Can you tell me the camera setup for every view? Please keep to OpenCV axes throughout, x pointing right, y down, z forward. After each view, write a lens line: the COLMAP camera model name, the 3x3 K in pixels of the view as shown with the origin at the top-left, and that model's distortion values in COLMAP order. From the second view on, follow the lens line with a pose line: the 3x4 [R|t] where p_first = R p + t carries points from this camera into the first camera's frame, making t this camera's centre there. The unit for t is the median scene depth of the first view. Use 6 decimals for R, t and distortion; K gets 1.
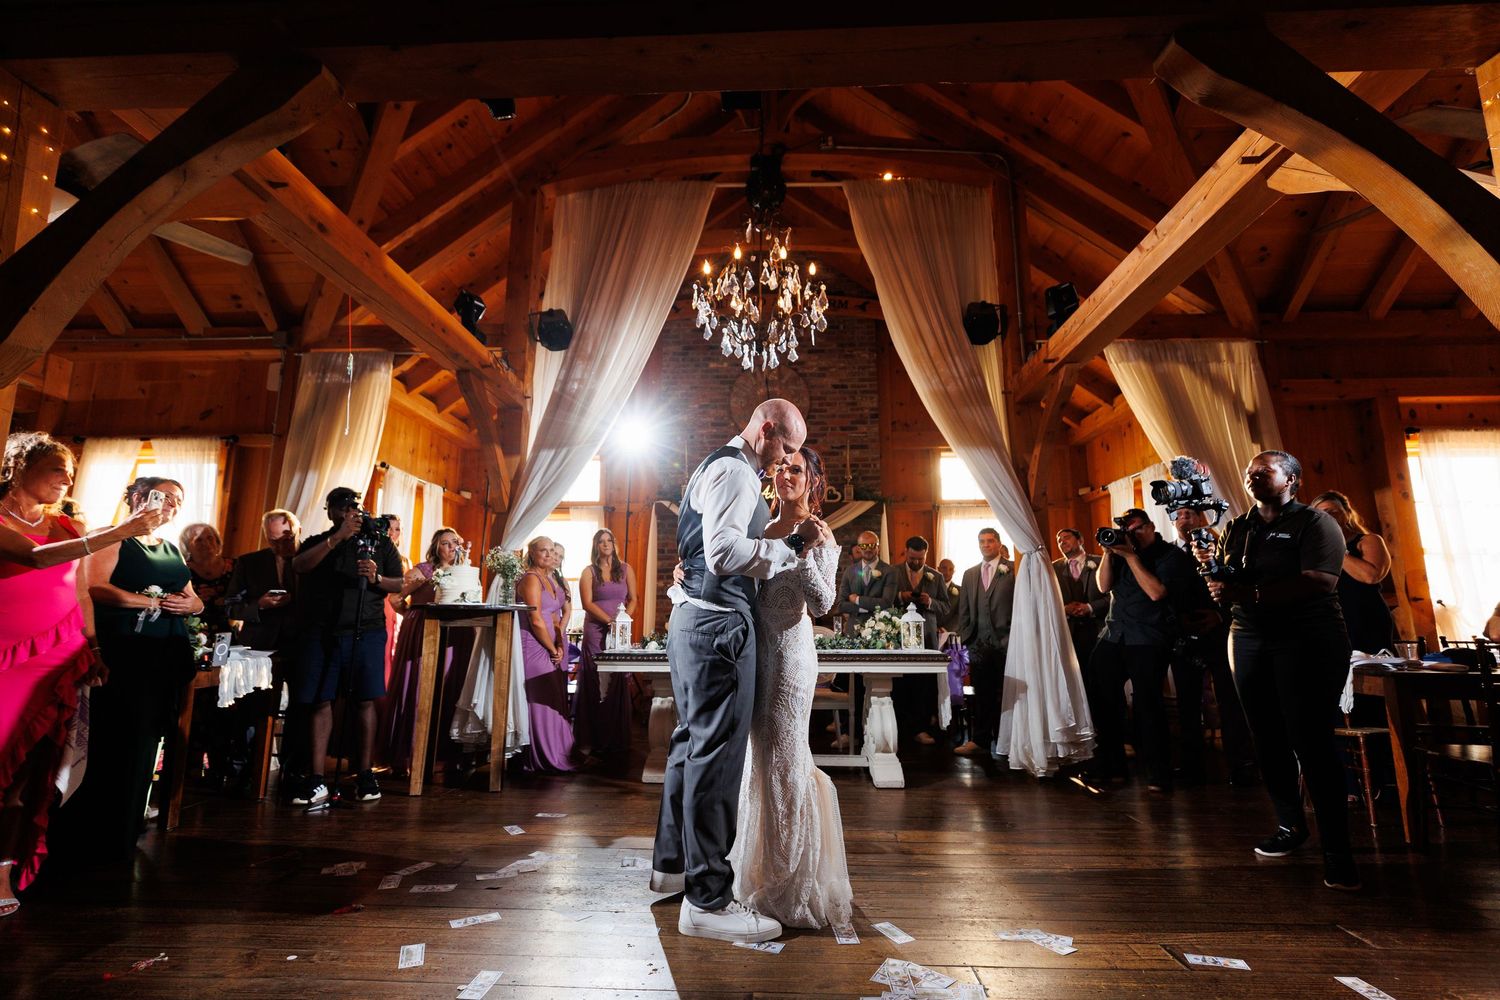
lens RADIAL K [[702.5, 0, 748.0], [0, 702.5, 501.5], [0, 0, 1]] dist [-0.000783, -0.000002]
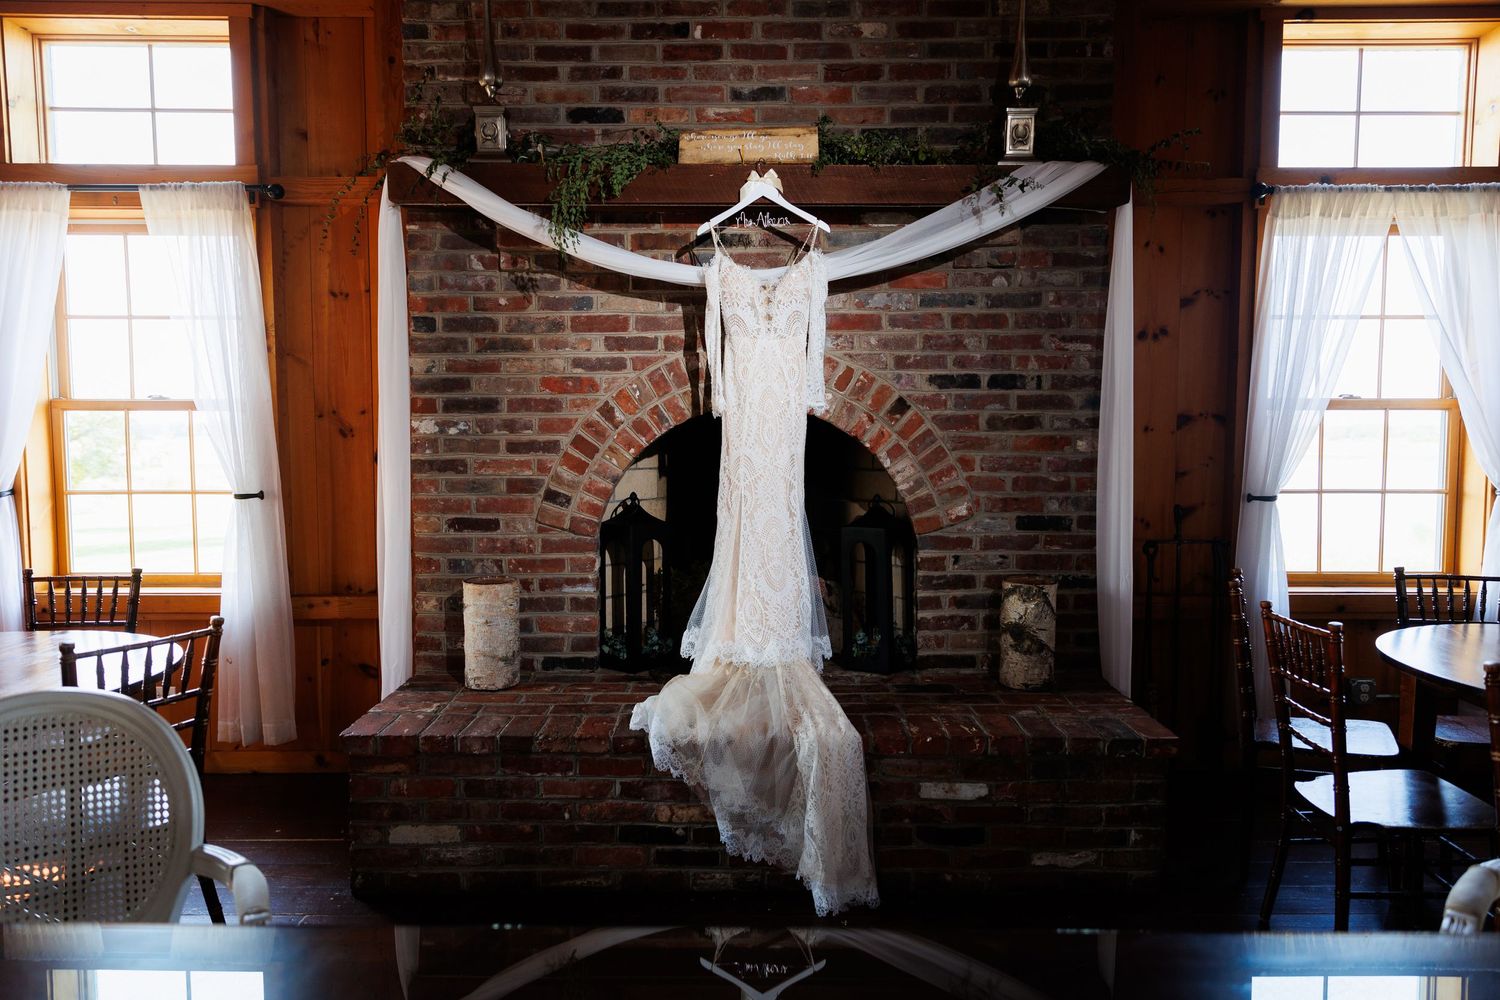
lens RADIAL K [[1030.2, 0, 755.9], [0, 1030.2, 498.4], [0, 0, 1]] dist [-0.000241, 0.000615]
pose [[0.999354, -0.003793, 0.035727, 0.010809], [-0.005202, 0.968661, 0.248334, 0.029567], [-0.035549, -0.248359, 0.968015, 0.511313]]
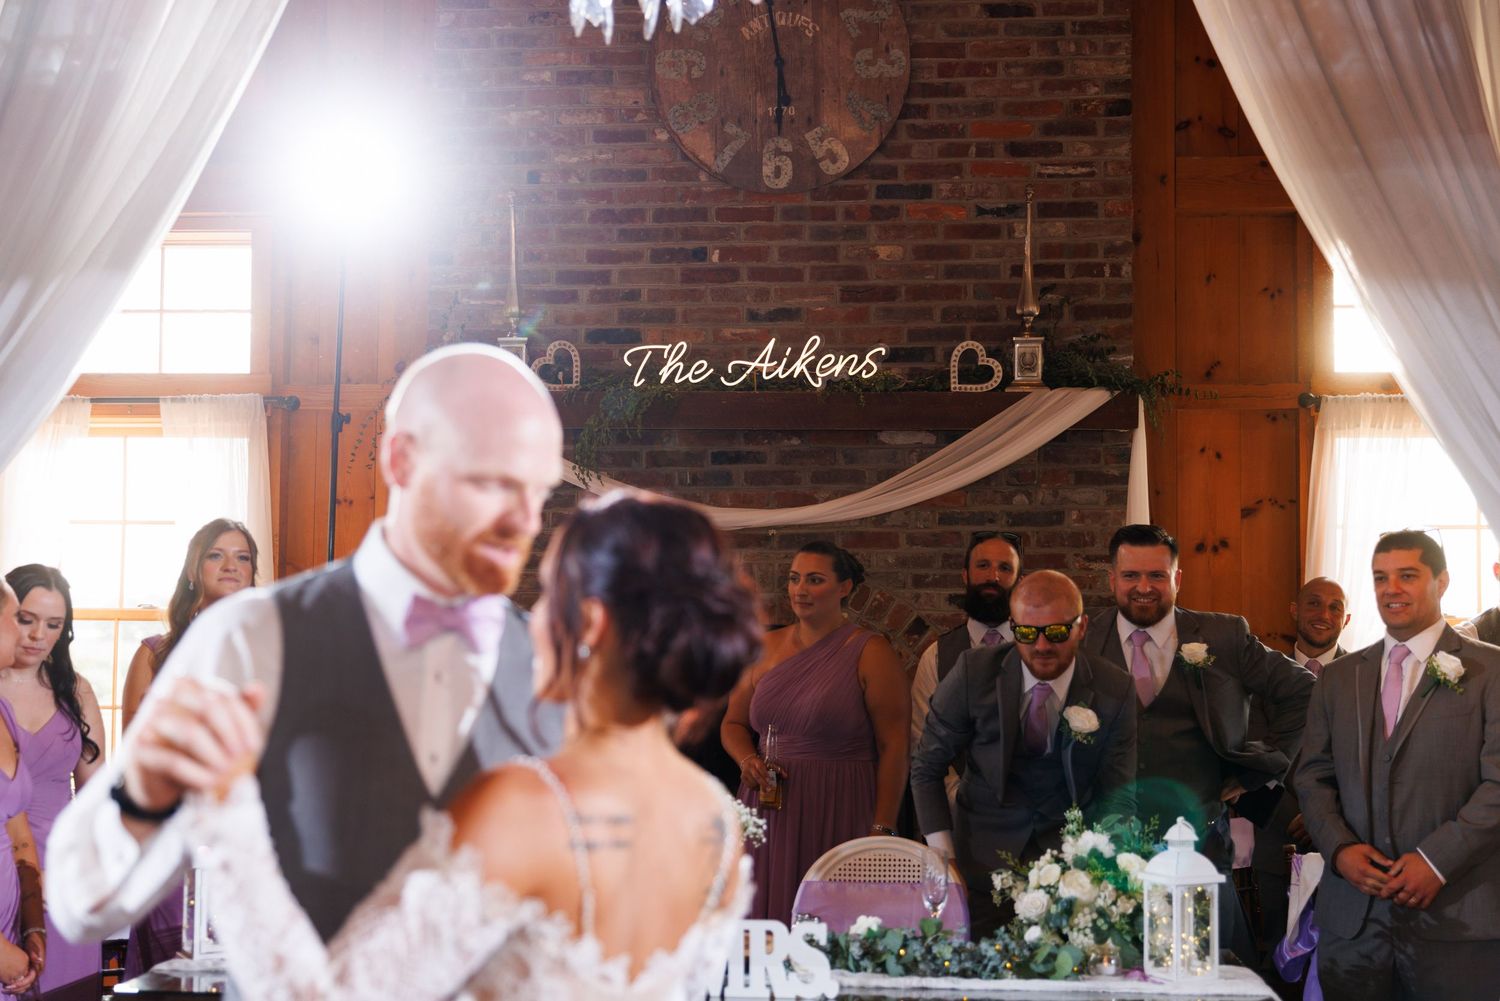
lens RADIAL K [[1948.8, 0, 748.4], [0, 1948.8, 492.6], [0, 0, 1]] dist [-0.025167, 0.000000]
pose [[0.999266, 0.004788, -0.038010, 0.050799], [-0.000262, 0.992992, 0.118180, -0.055256], [0.038310, -0.118083, 0.992264, 0.123855]]
